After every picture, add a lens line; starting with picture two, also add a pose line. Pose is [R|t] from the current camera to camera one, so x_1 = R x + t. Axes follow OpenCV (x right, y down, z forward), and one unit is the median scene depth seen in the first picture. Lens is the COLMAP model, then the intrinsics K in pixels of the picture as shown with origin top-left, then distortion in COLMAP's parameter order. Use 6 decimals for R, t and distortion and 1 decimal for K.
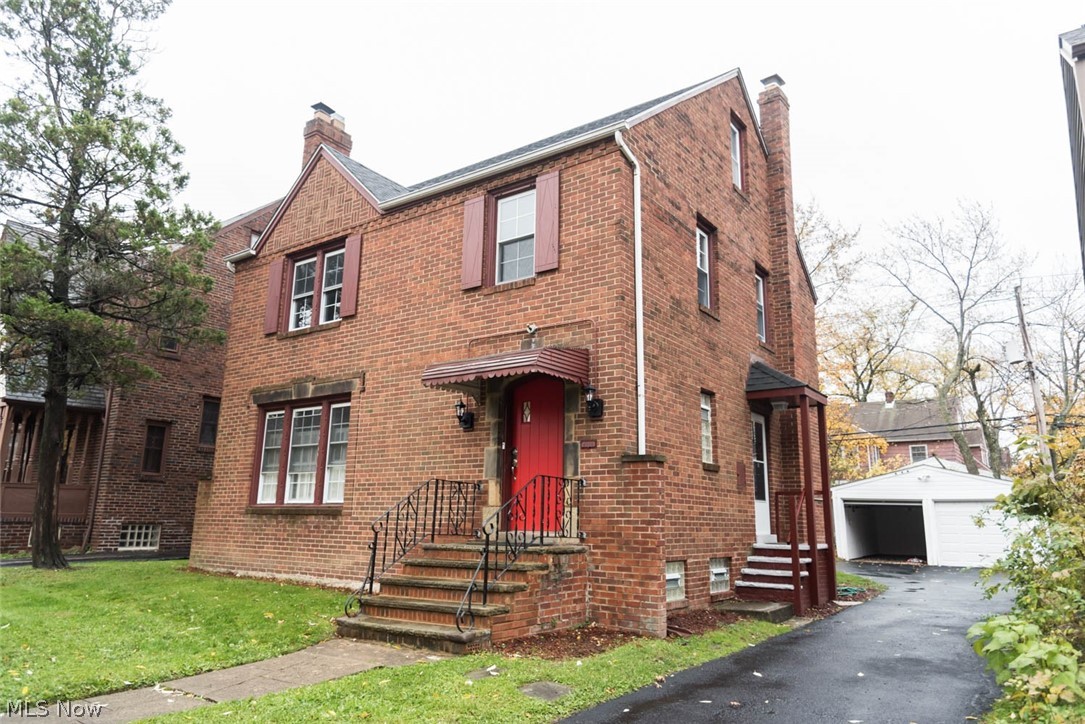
lens RADIAL K [[729.0, 0, 546.4], [0, 729.0, 365.7], [0, 0, 1]] dist [0.026128, -0.003587]
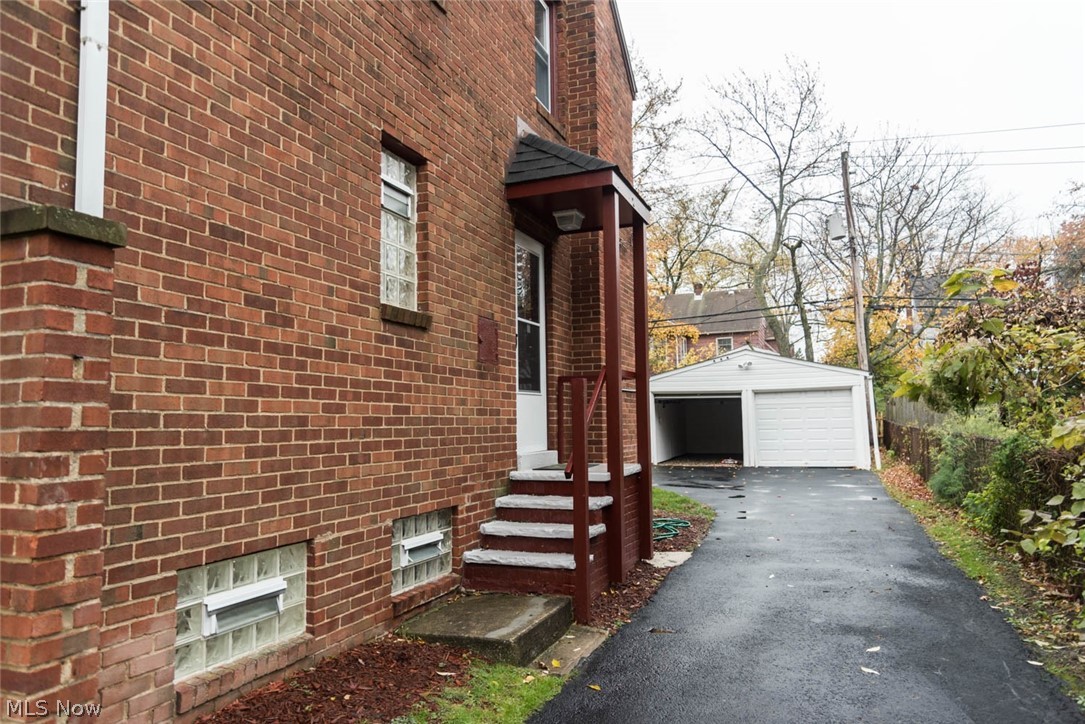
lens RADIAL K [[729.0, 0, 546.4], [0, 729.0, 365.7], [0, 0, 1]] dist [0.026128, -0.003587]
pose [[0.970143, -0.011616, 0.242257, 0.168334], [-0.020326, 0.991445, 0.128936, 0.091825], [-0.241682, -0.130010, 0.961607, 0.461244]]
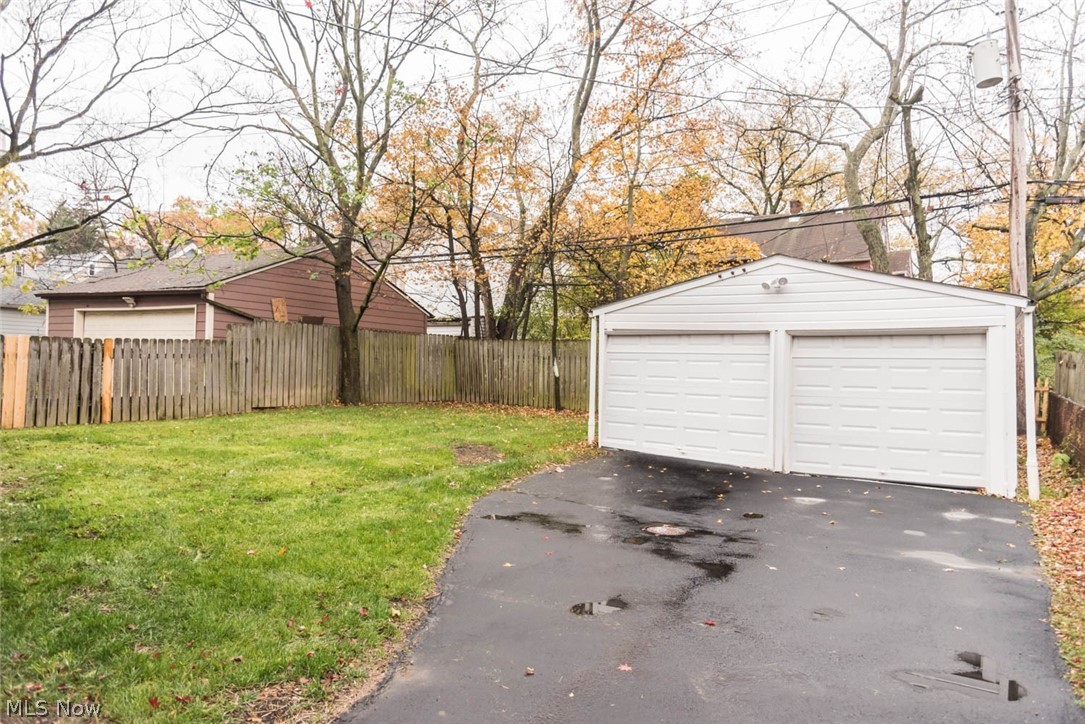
lens RADIAL K [[729.0, 0, 546.4], [0, 729.0, 365.7], [0, 0, 1]] dist [0.026128, -0.003587]
pose [[0.996804, 0.007222, 0.079564, 0.617020], [-0.023438, 0.978518, 0.204823, 0.205749], [-0.076375, -0.206033, 0.975560, 1.023907]]
